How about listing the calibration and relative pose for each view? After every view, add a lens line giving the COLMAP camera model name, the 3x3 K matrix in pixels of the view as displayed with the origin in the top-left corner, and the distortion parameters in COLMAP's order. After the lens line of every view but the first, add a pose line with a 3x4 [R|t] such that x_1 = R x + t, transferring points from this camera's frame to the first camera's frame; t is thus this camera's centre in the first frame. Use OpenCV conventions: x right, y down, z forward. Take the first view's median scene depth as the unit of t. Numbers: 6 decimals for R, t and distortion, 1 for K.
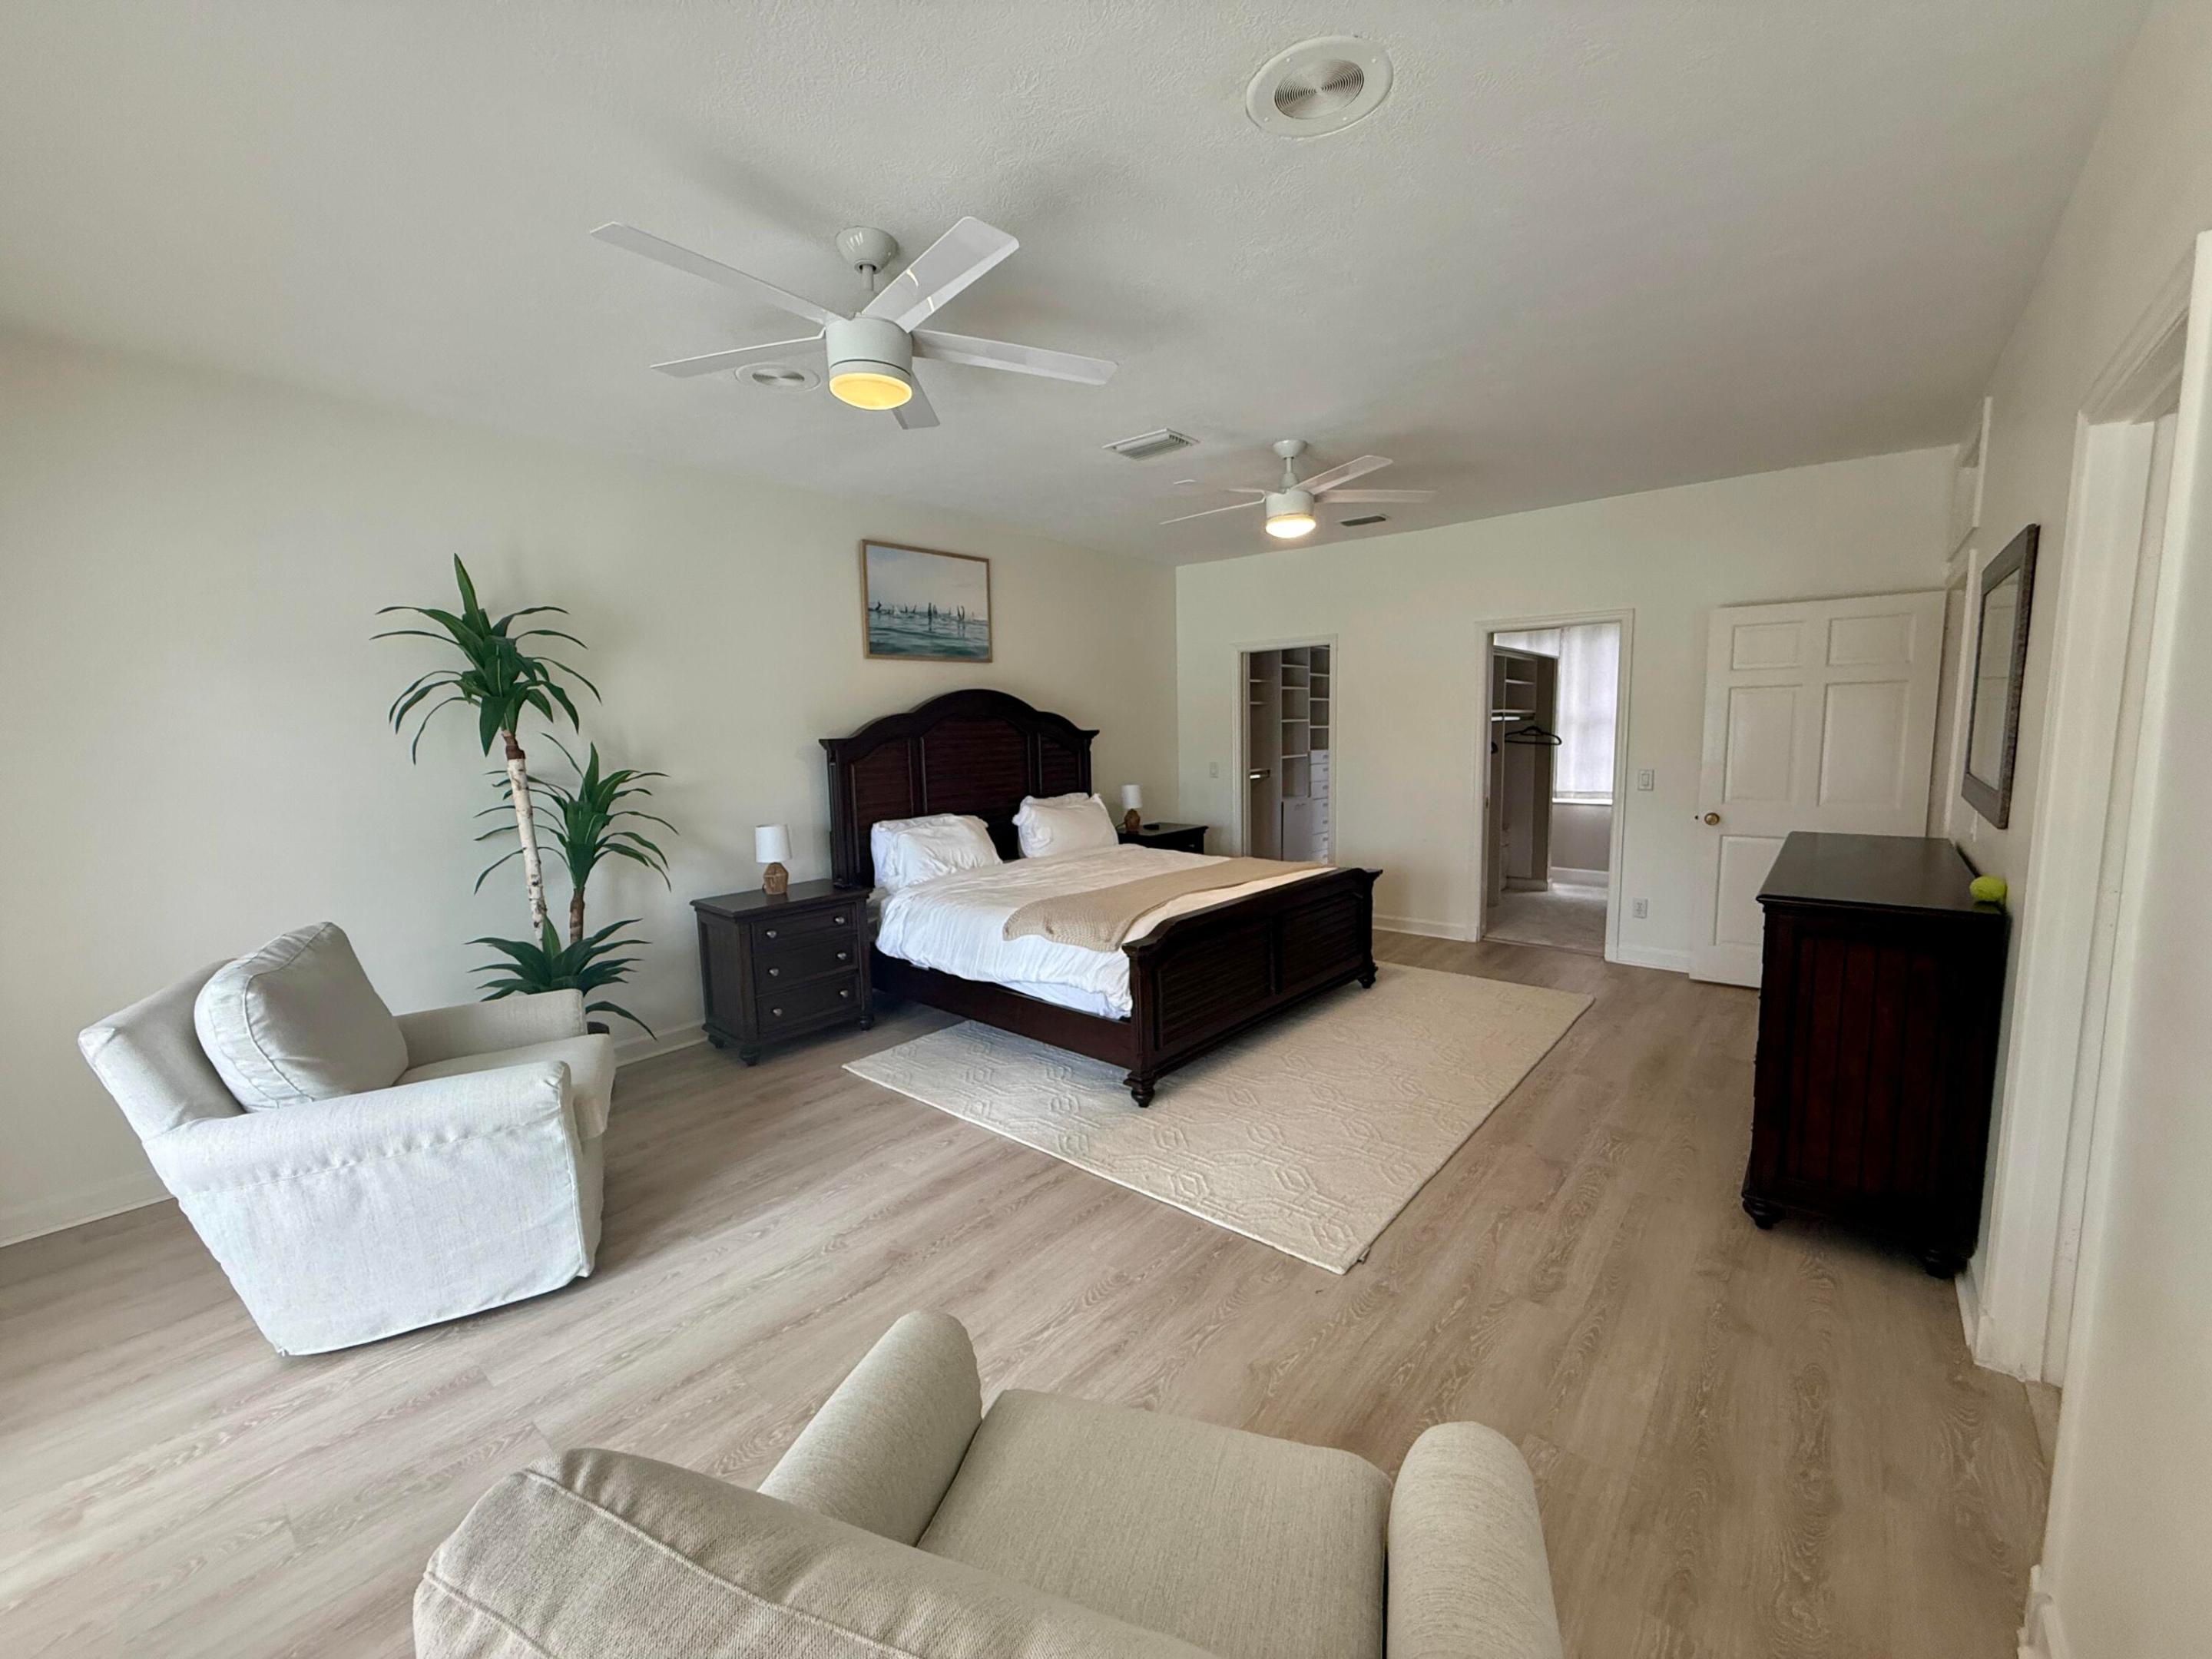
lens RADIAL K [[880.6, 0, 1099.9], [0, 880.6, 827.6], [0, 0, 1]] dist [0.000267, -0.000238]
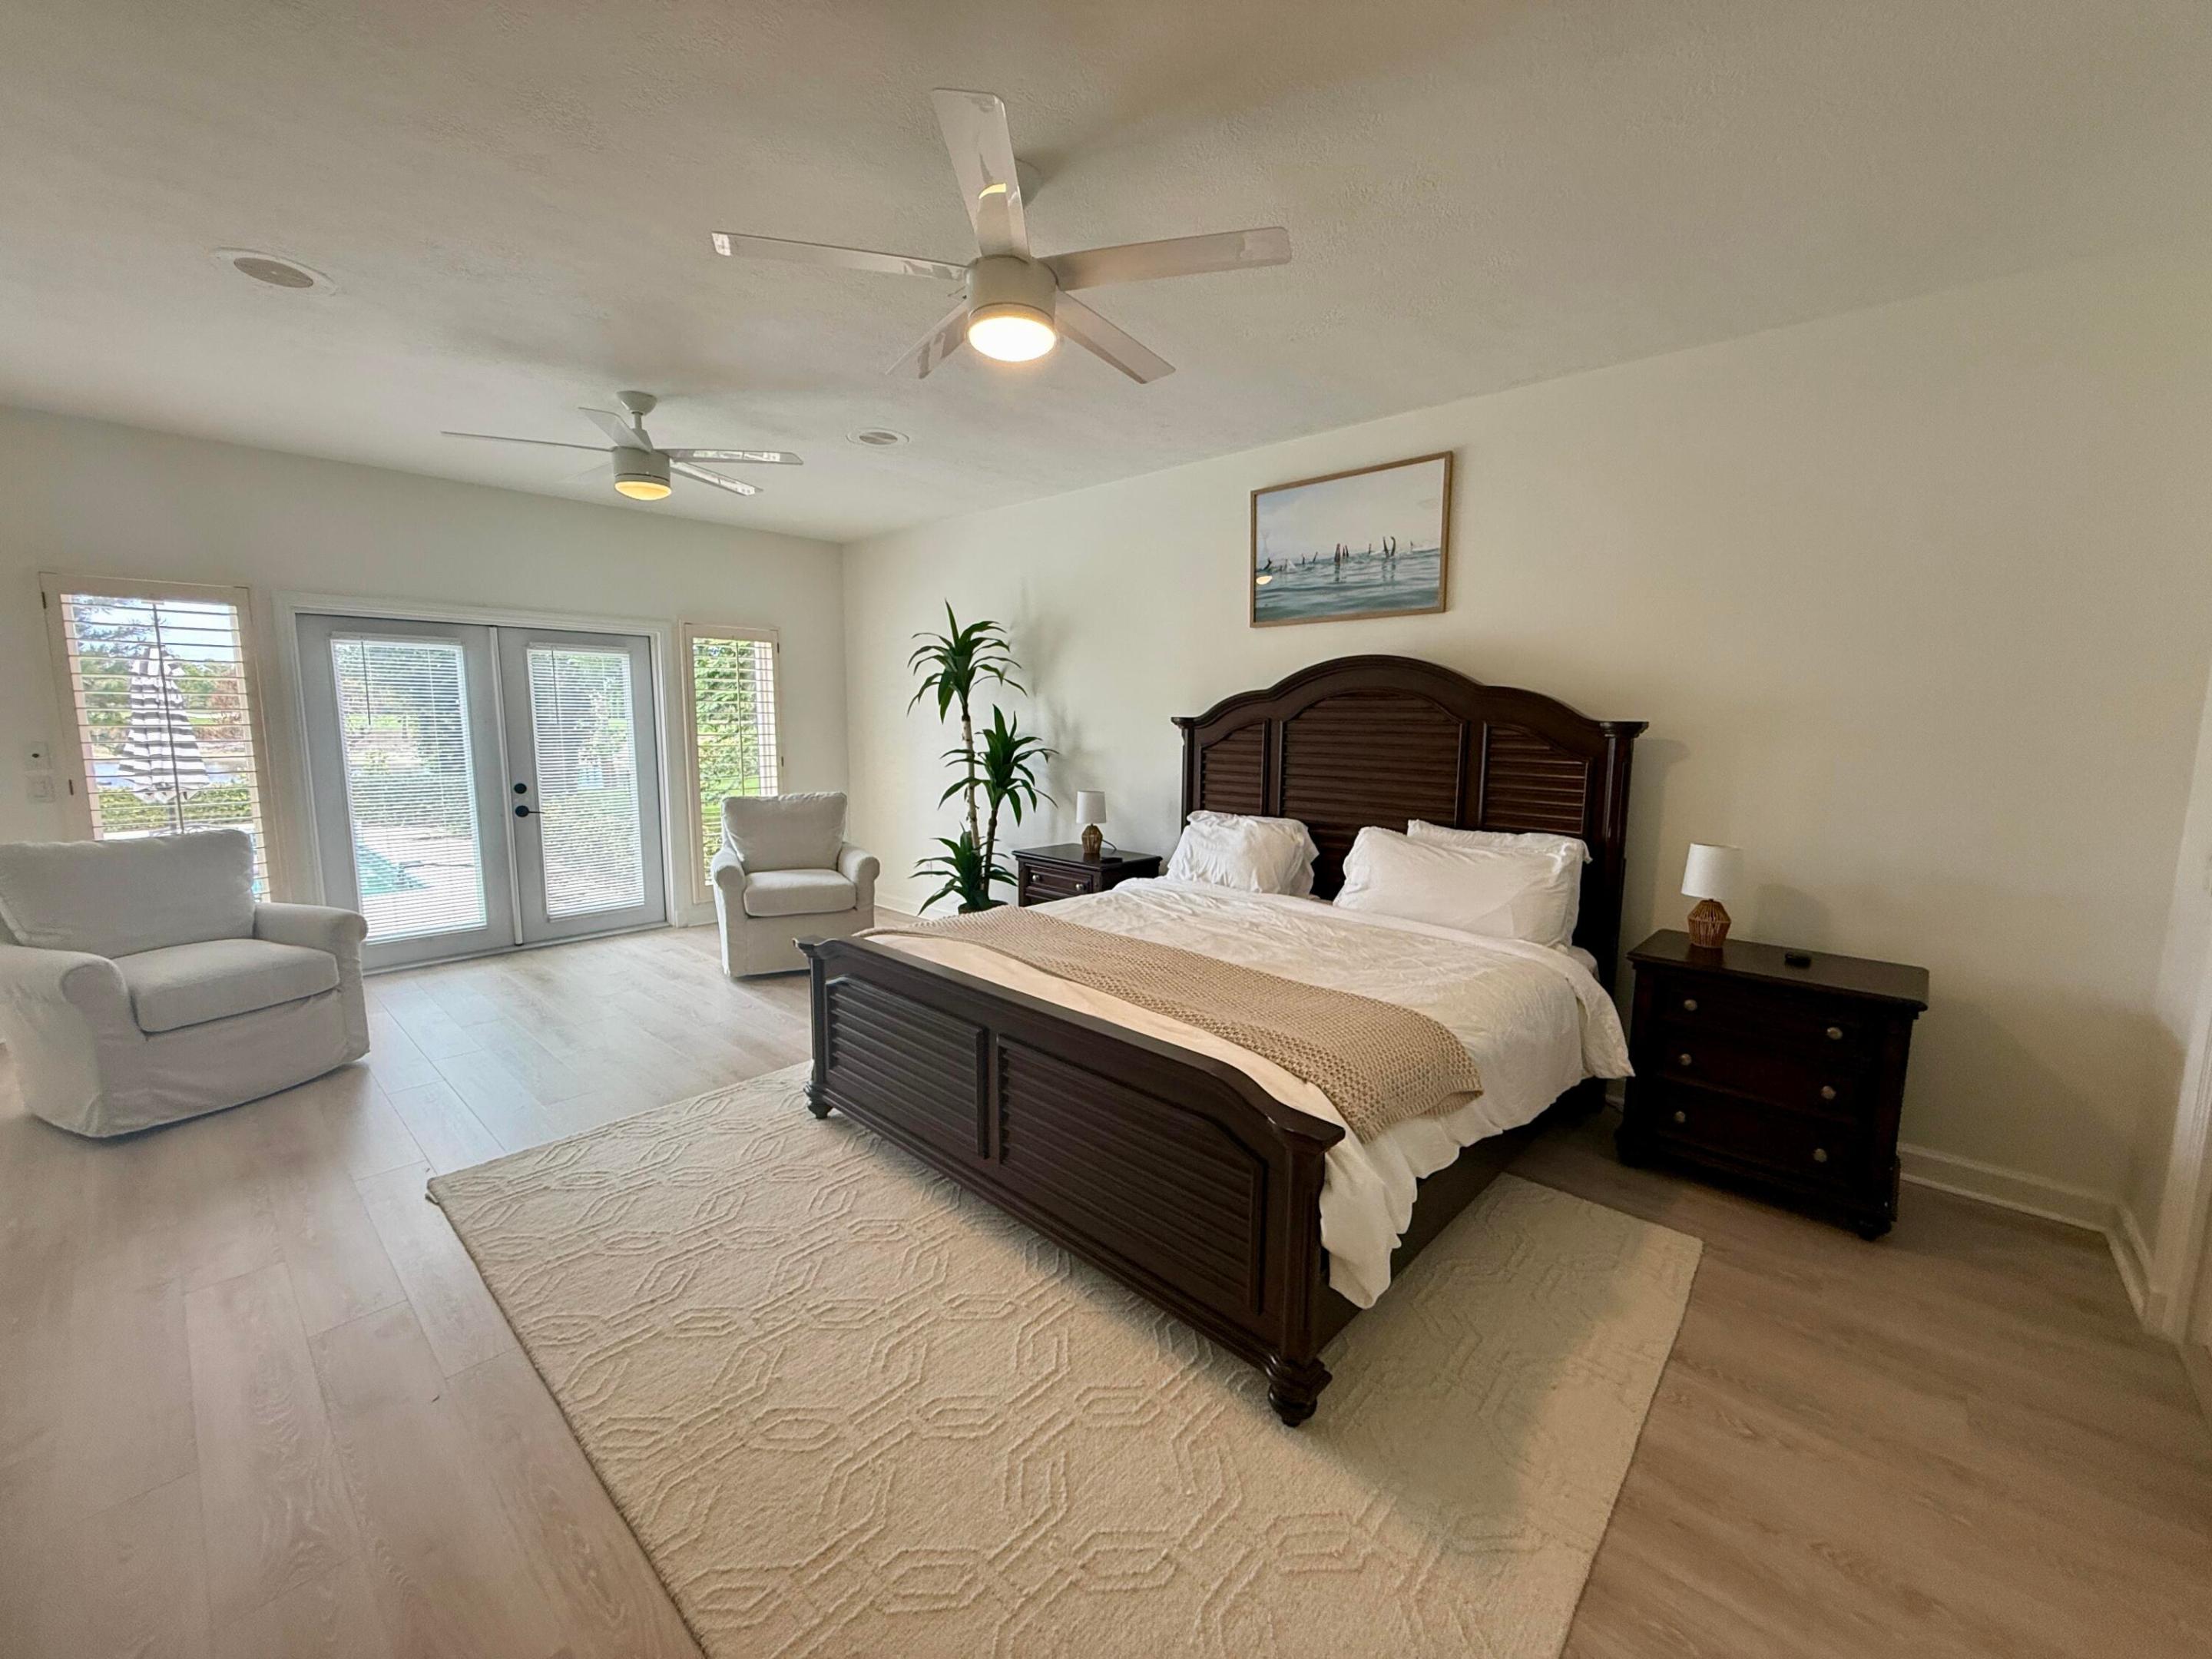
lens RADIAL K [[880.6, 0, 1099.9], [0, 880.6, 826.9], [0, 0, 1]] dist [0.000267, -0.000238]
pose [[-0.037703, 0.142491, -0.989078, 0.599767], [-0.134654, 0.980030, 0.146321, -0.100399], [0.990175, 0.138700, -0.017763, 0.846373]]
